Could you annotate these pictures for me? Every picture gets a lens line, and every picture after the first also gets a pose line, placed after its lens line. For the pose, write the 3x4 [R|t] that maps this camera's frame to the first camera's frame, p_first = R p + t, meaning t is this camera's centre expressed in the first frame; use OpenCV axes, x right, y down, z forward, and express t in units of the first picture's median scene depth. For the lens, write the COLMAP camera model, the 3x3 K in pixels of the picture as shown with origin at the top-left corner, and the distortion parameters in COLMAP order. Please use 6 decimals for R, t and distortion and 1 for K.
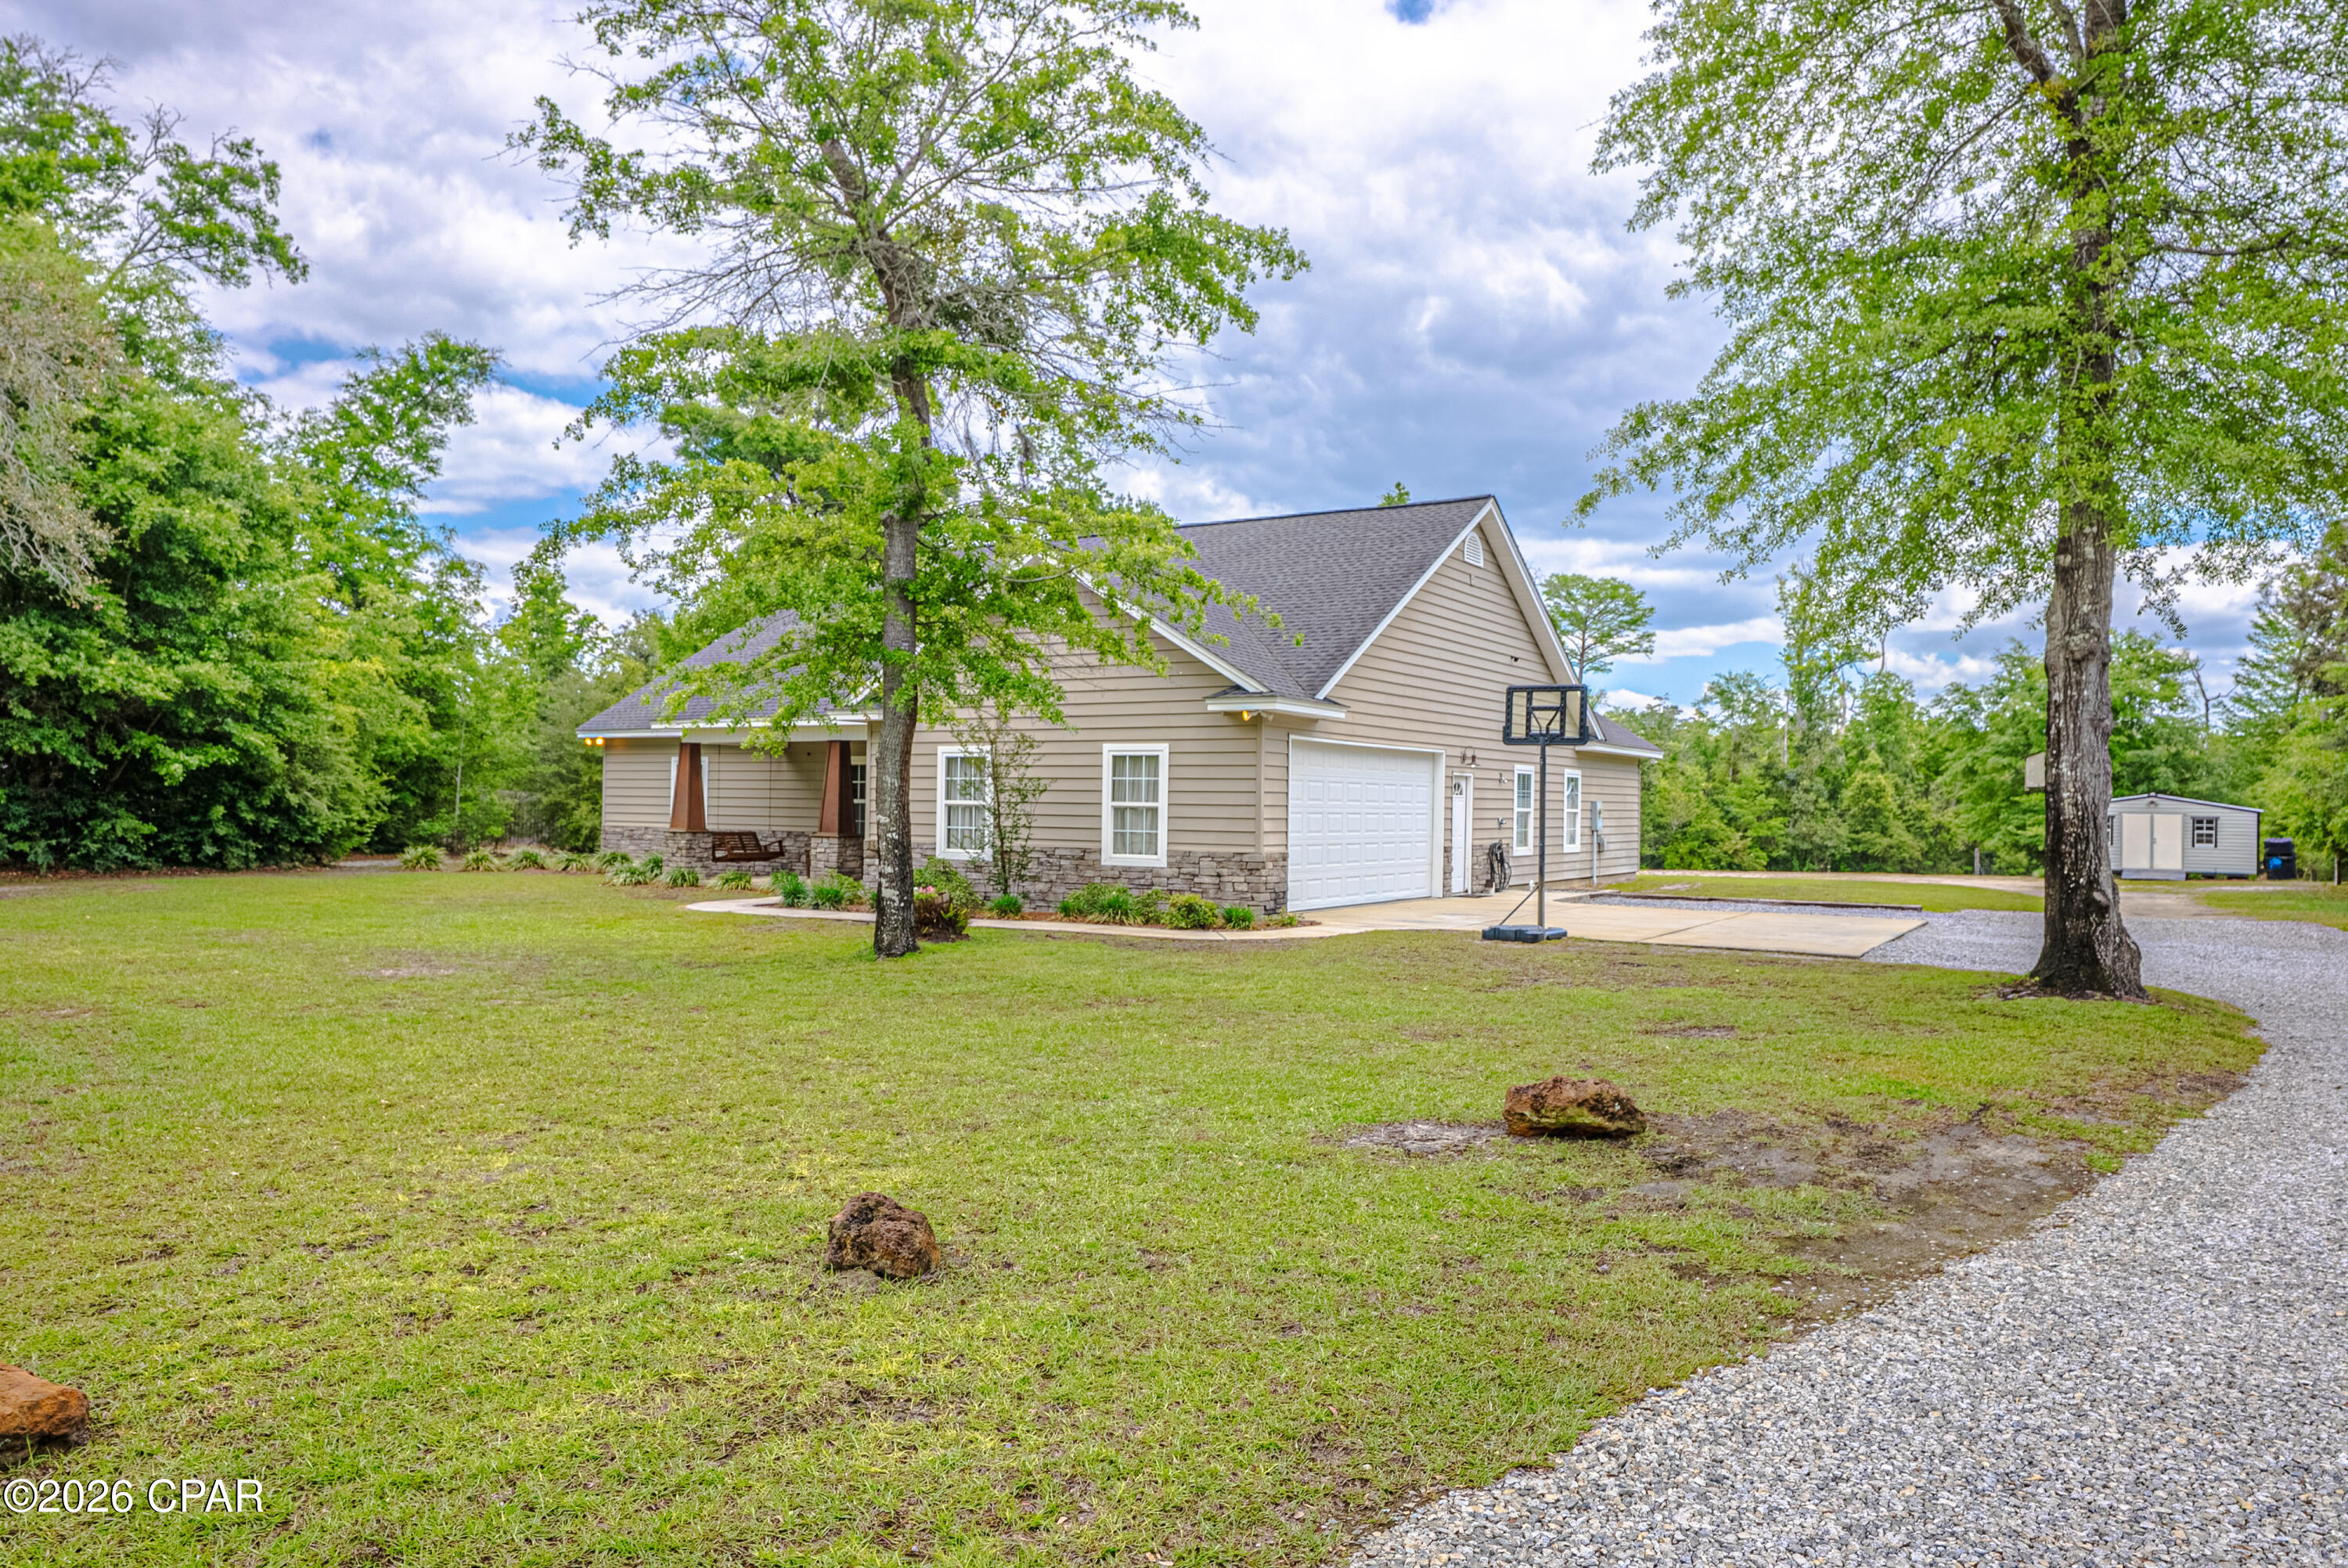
lens RADIAL K [[1552.0, 0, 1169.6], [0, 1552.0, 793.6], [0, 0, 1]] dist [0.010620, -0.000170]
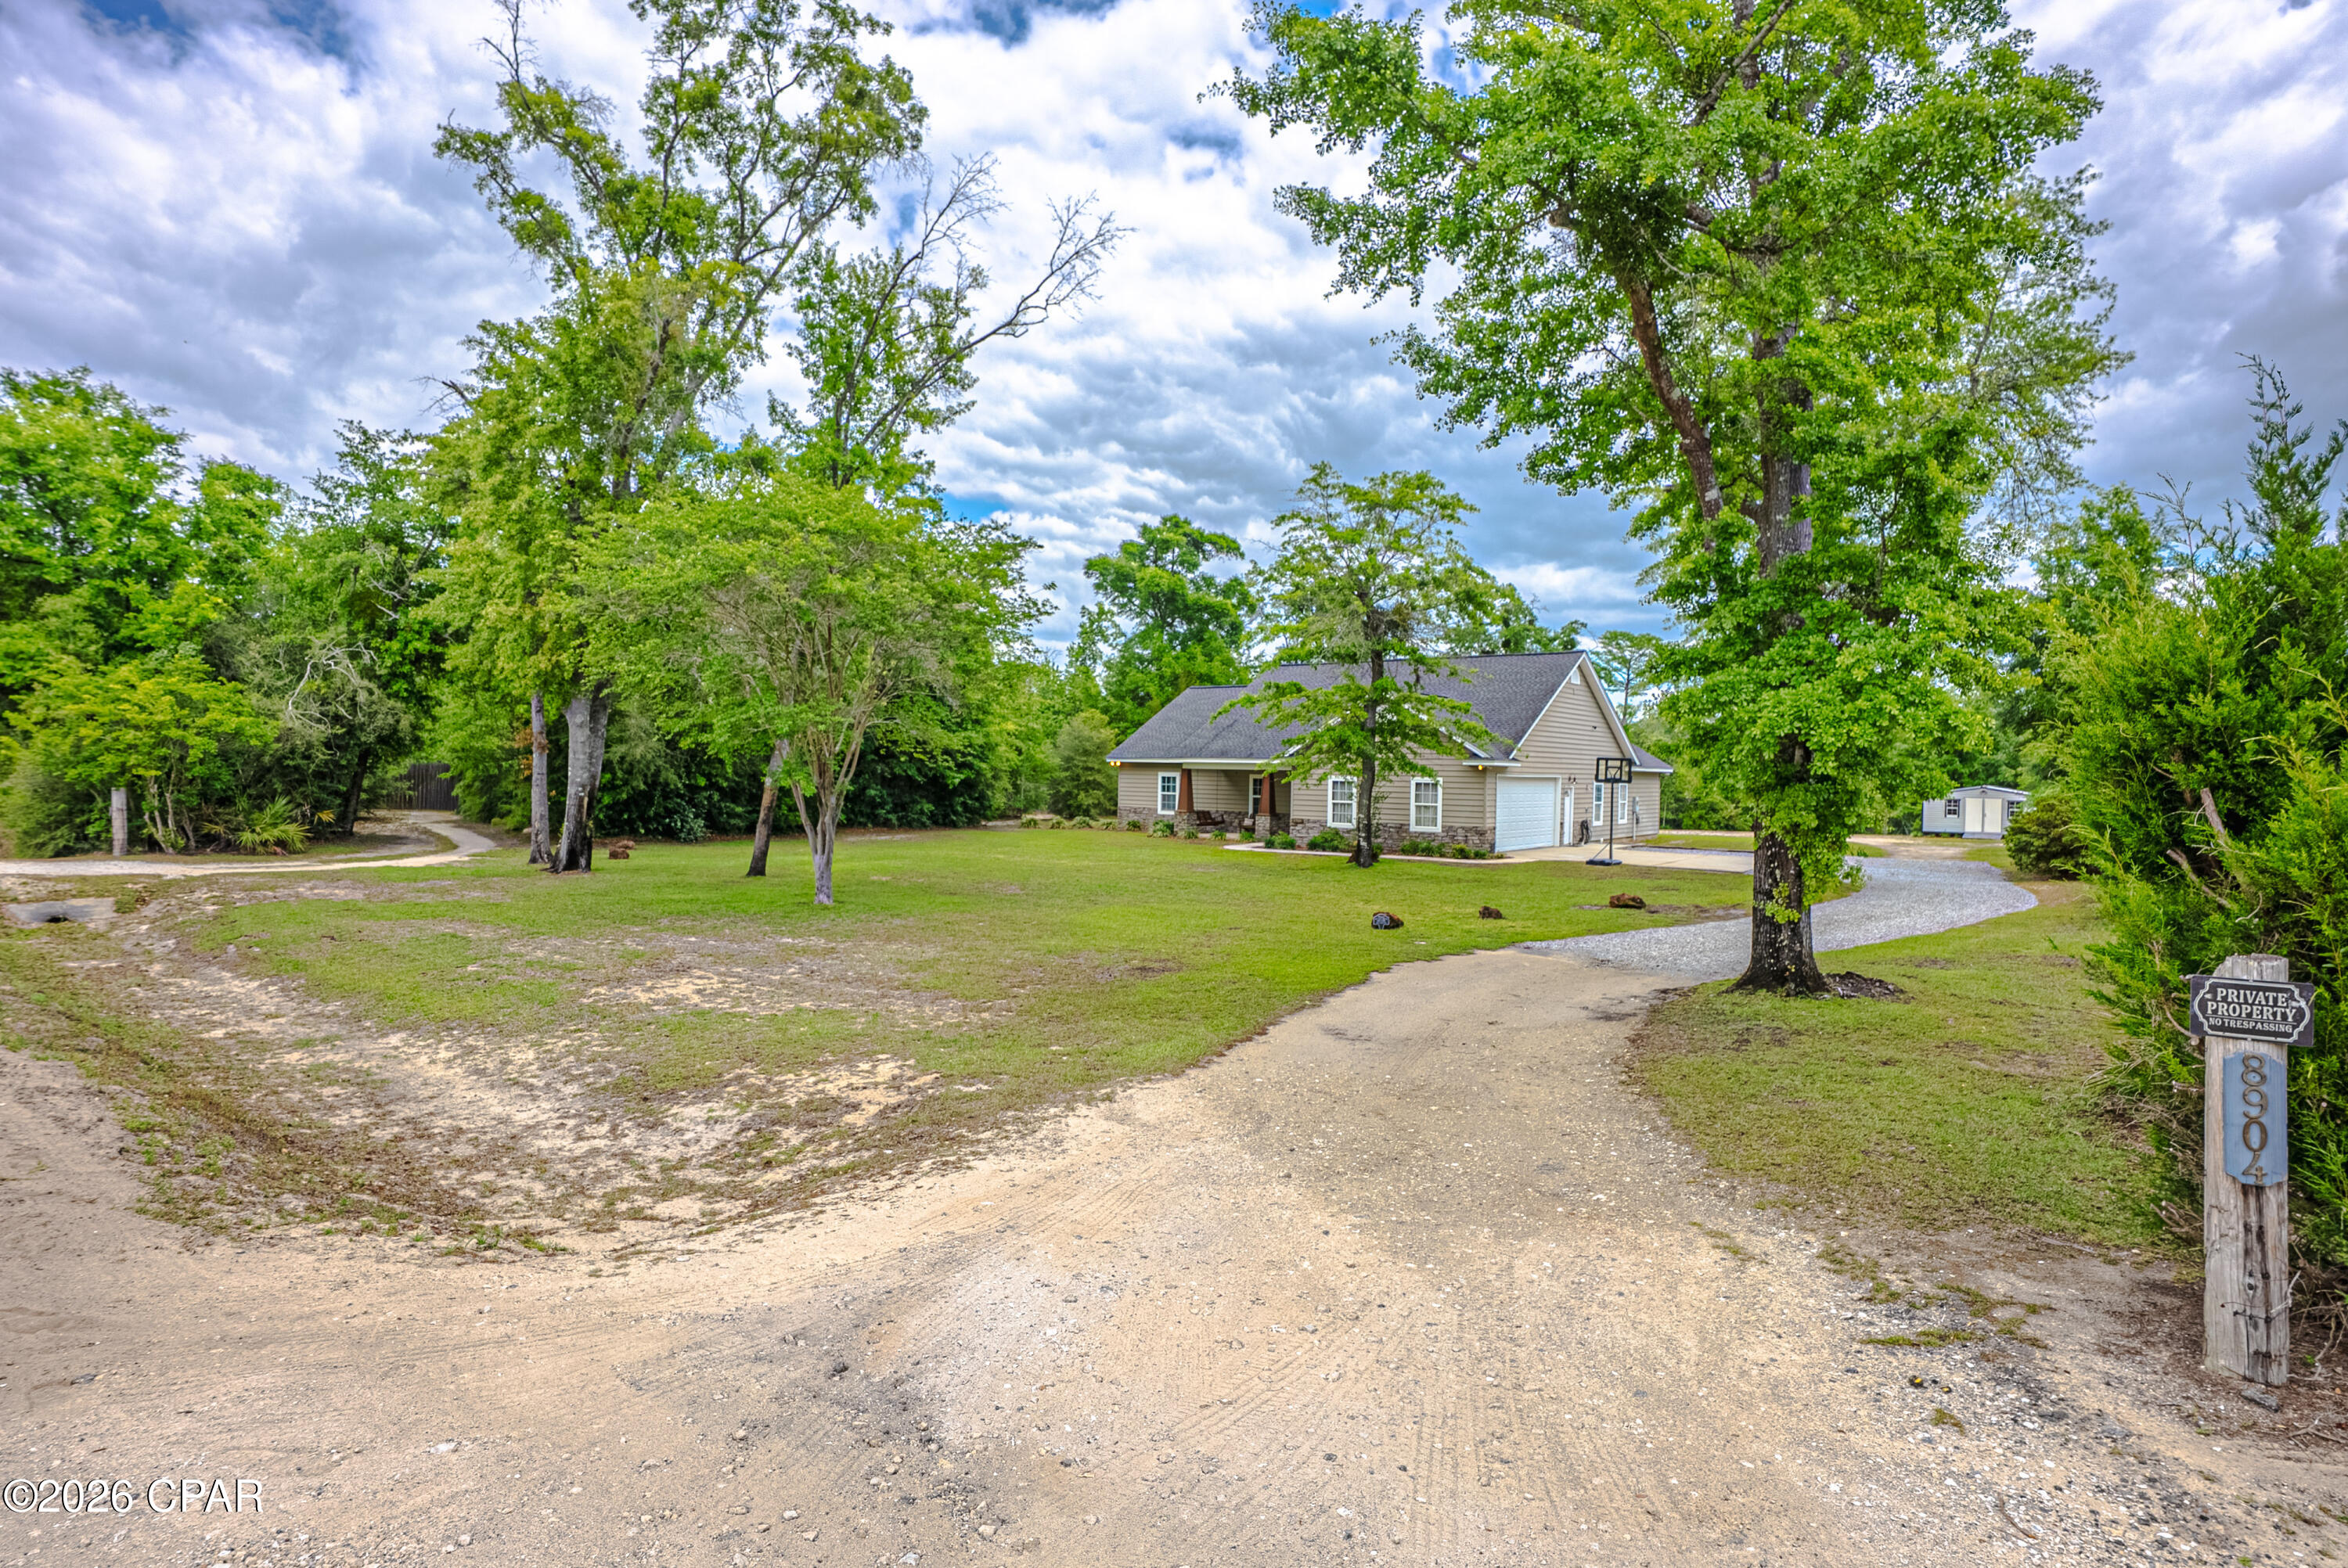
lens RADIAL K [[1208.8, 0, 1179.0], [0, 1208.8, 790.1], [0, 0, 1]] dist [-0.003239, -0.000149]
pose [[0.995557, 0.004830, -0.094034, -0.199577], [-0.002645, 0.999724, 0.023346, -0.050306], [0.094121, -0.022994, 0.995295, -0.734847]]
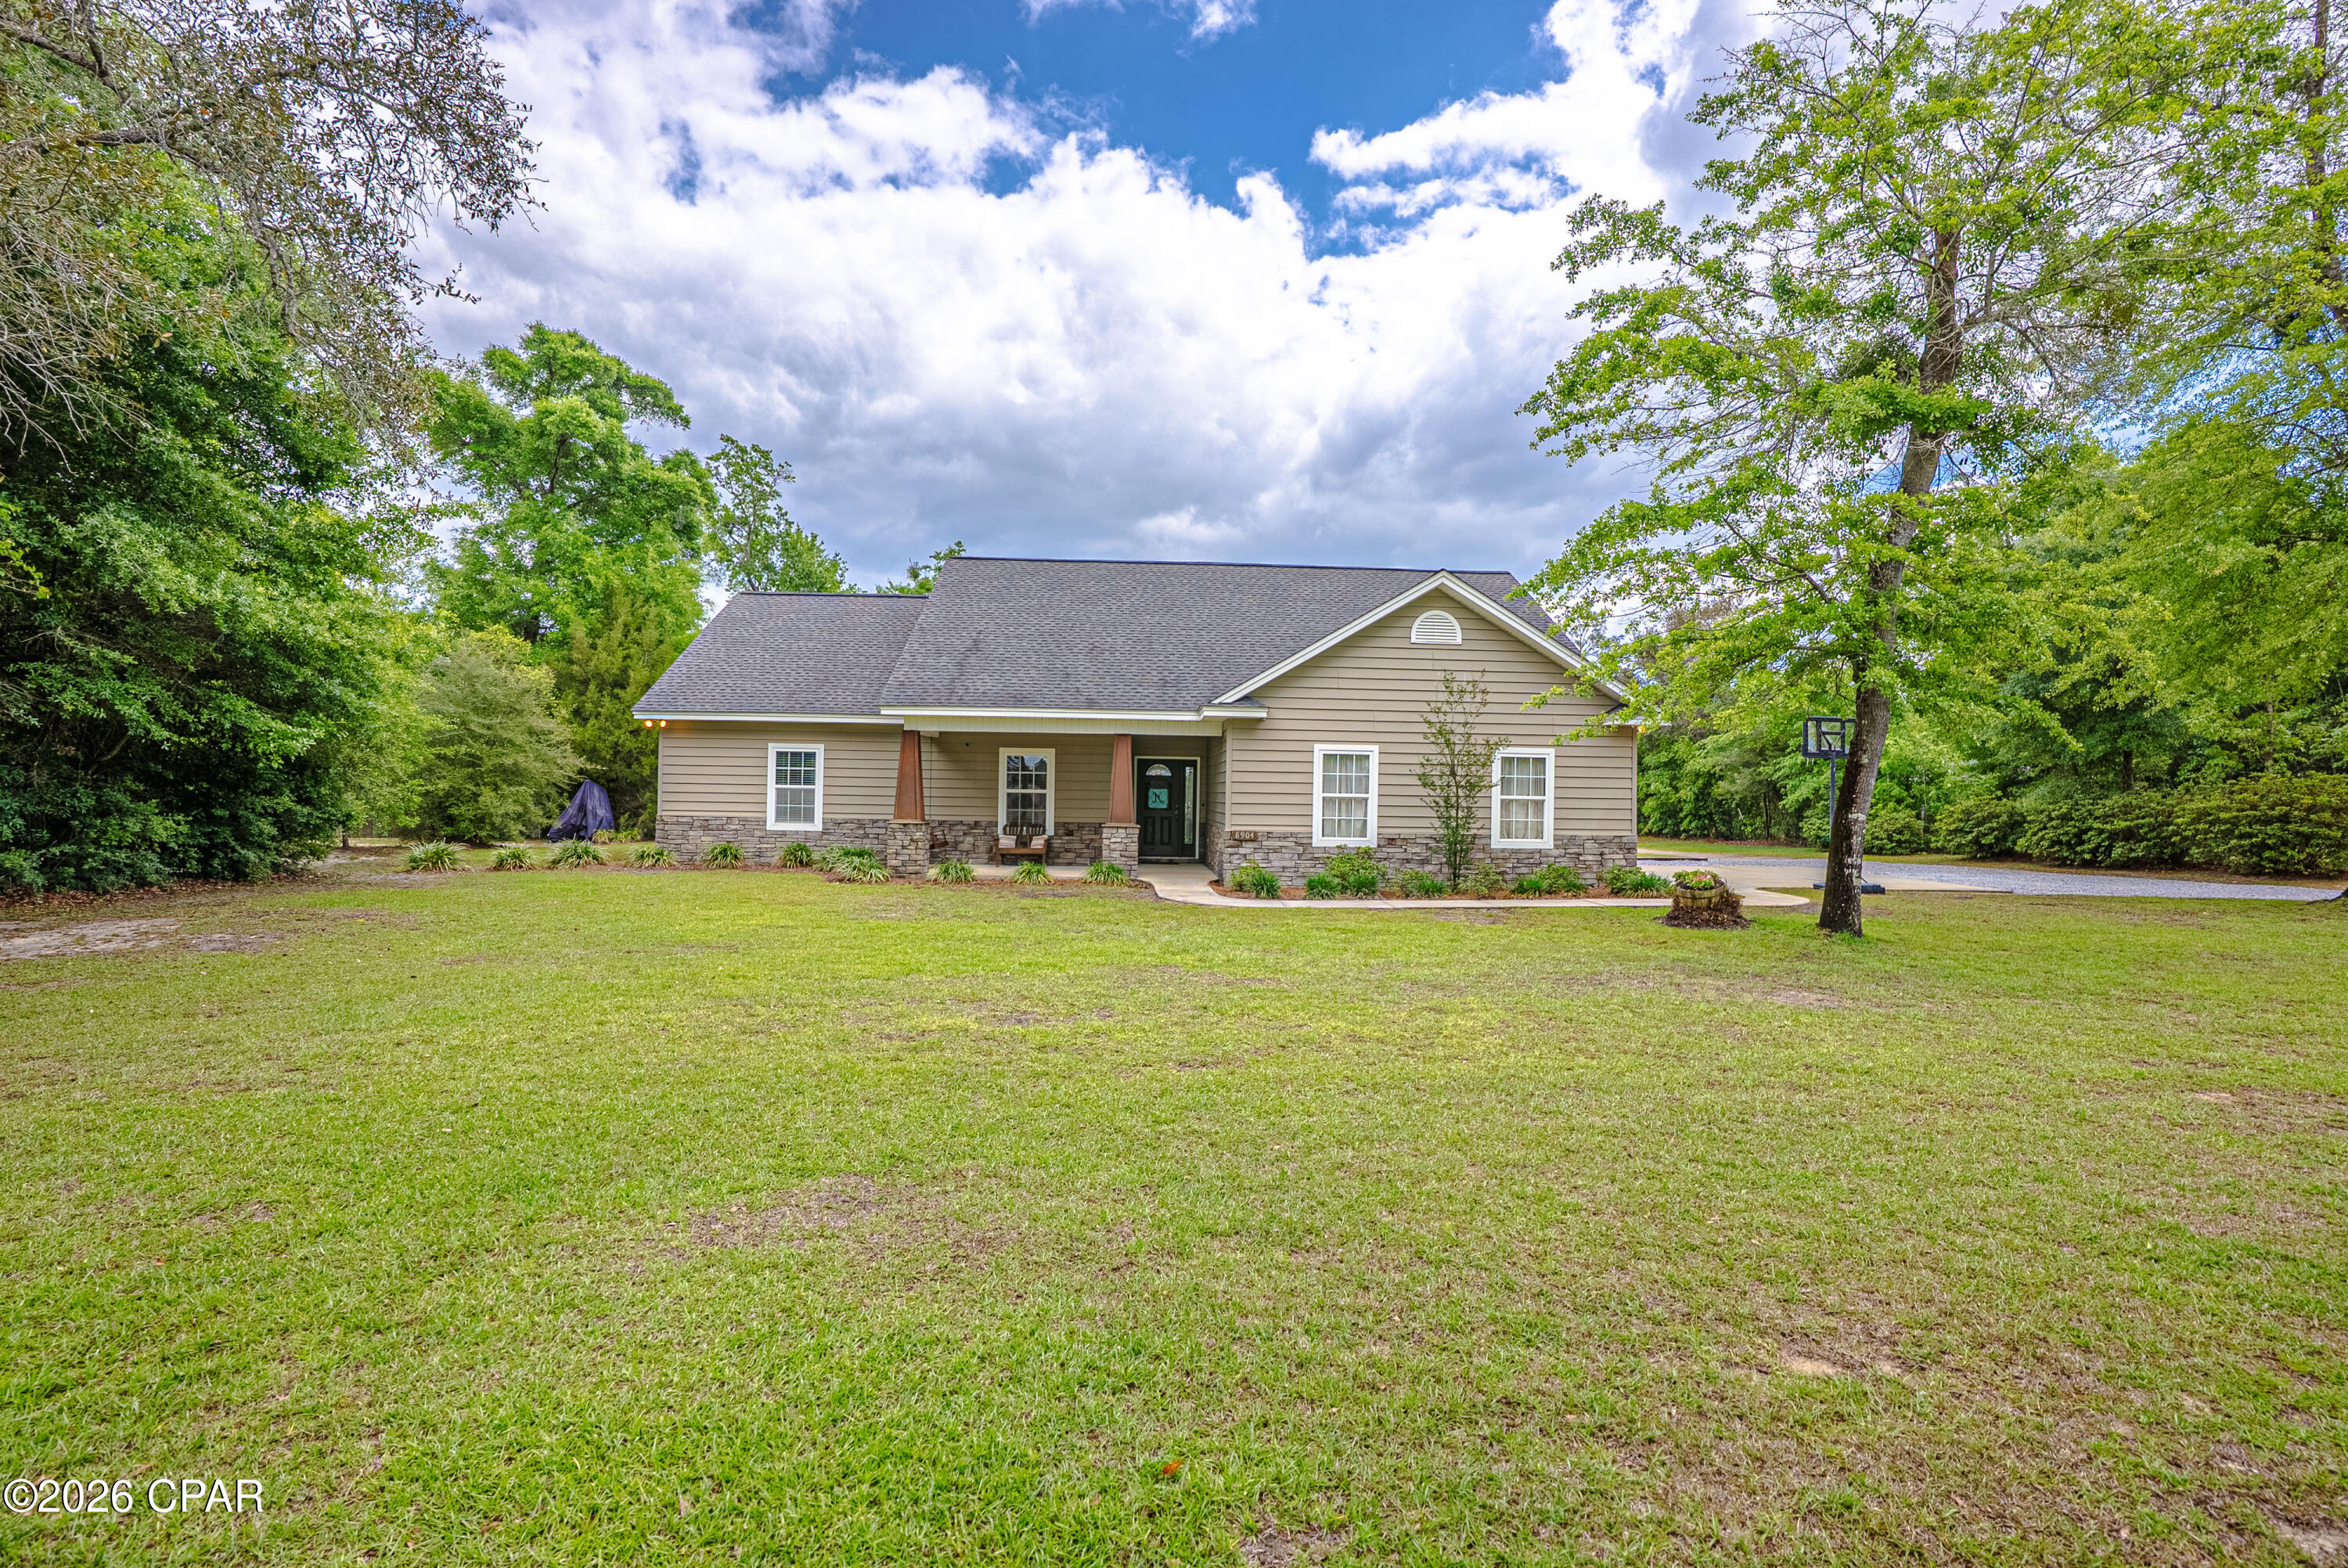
lens RADIAL K [[1090.9, 0, 1177.2], [0, 1090.9, 792.4], [0, 0, 1]] dist [-0.045971, 0.001168]
pose [[0.814229, 0.000469, 0.580543, -0.678631], [-0.008522, 0.999902, 0.011145, -0.004012], [-0.580481, -0.014021, 0.814153, 0.429071]]
